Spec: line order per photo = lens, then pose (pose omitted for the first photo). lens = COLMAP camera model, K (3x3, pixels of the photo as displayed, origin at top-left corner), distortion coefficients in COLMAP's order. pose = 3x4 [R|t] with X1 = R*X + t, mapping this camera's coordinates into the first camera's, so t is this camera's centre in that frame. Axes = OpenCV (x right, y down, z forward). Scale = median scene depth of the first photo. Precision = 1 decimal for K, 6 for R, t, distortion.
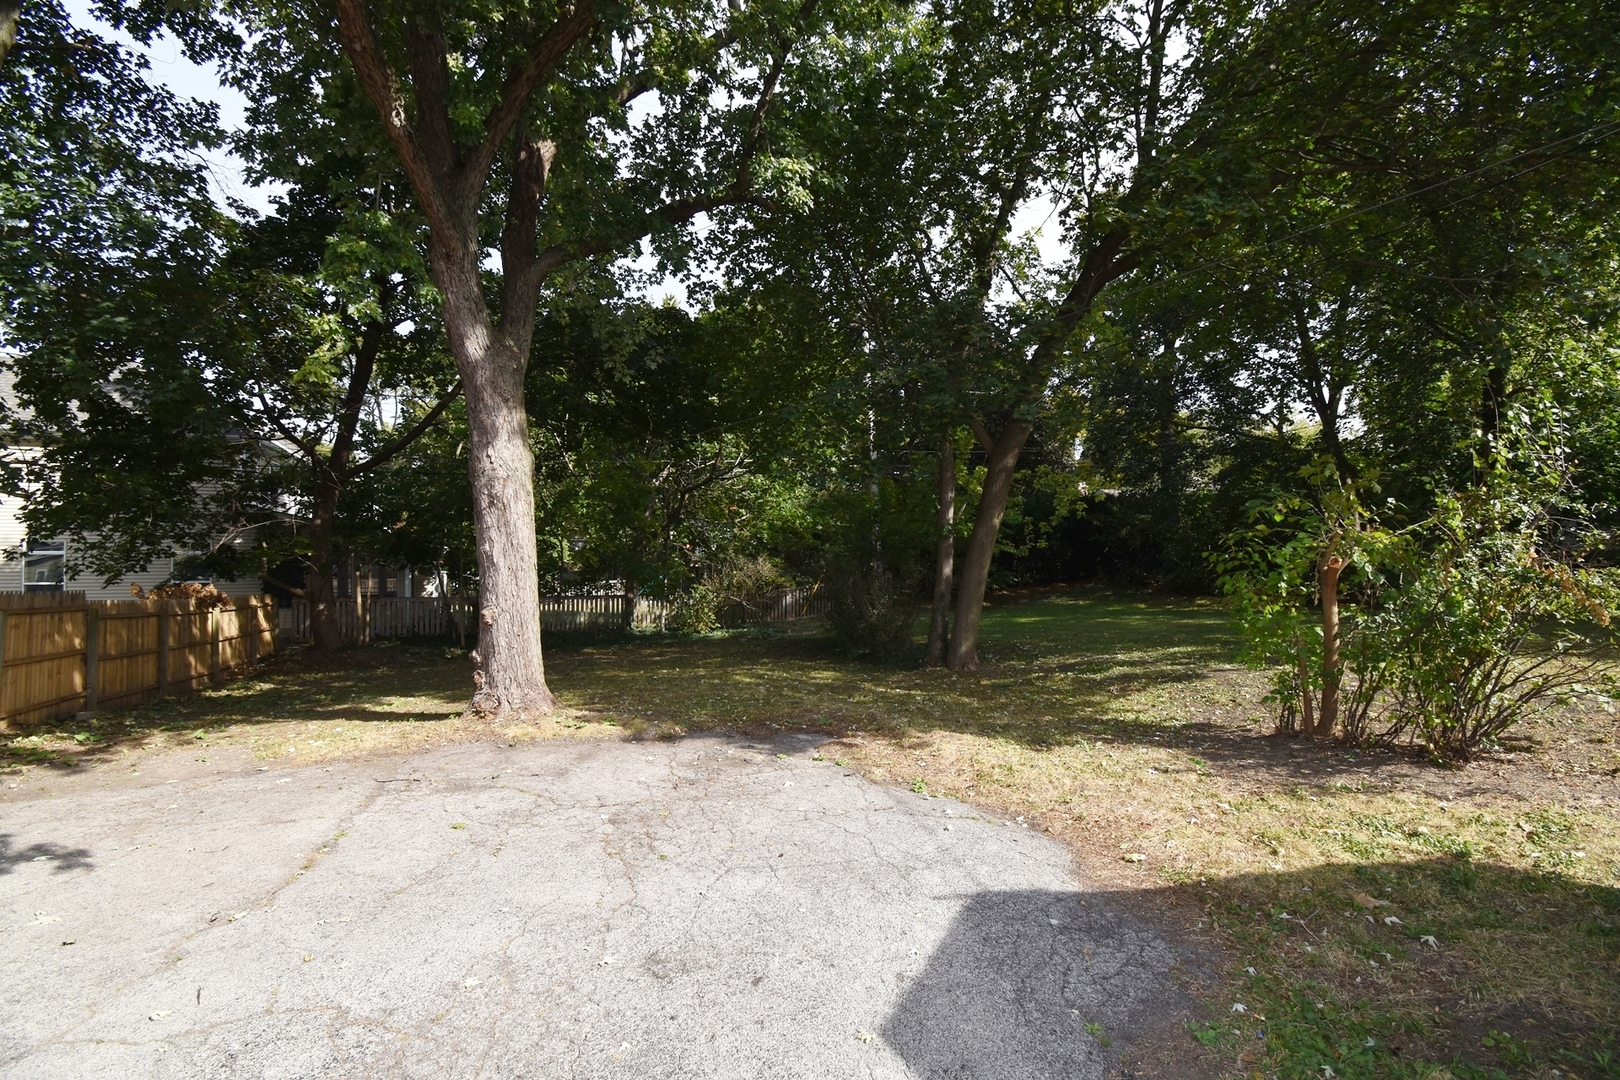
lens RADIAL K [[799.6, 0, 810.0], [0, 799.6, 540.0], [0, 0, 1]] dist [0.000466, -0.015414]
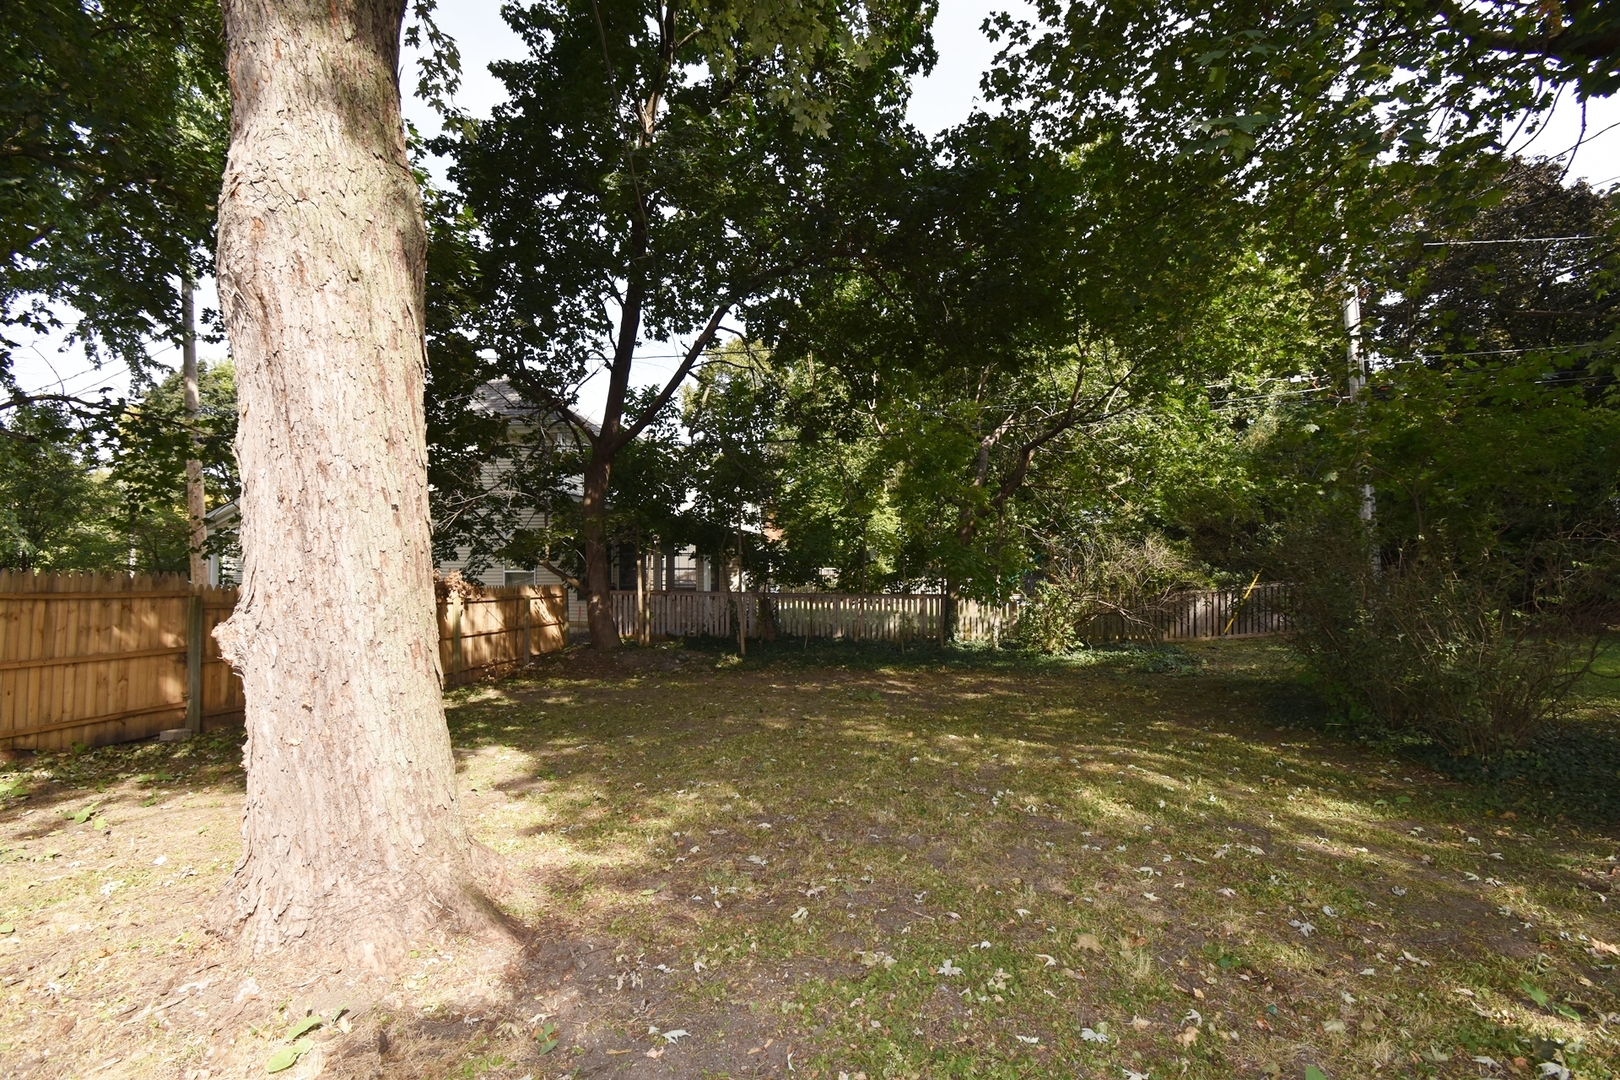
lens RADIAL K [[725.2, 0, 810.0], [0, 725.2, 540.0], [0, 0, 1]] dist [0.019303, -0.028411]
pose [[0.876118, -0.013144, -0.481917, -0.020882], [0.009466, 0.999905, -0.010062, 0.025687], [0.482003, 0.004254, 0.876159, 0.377295]]
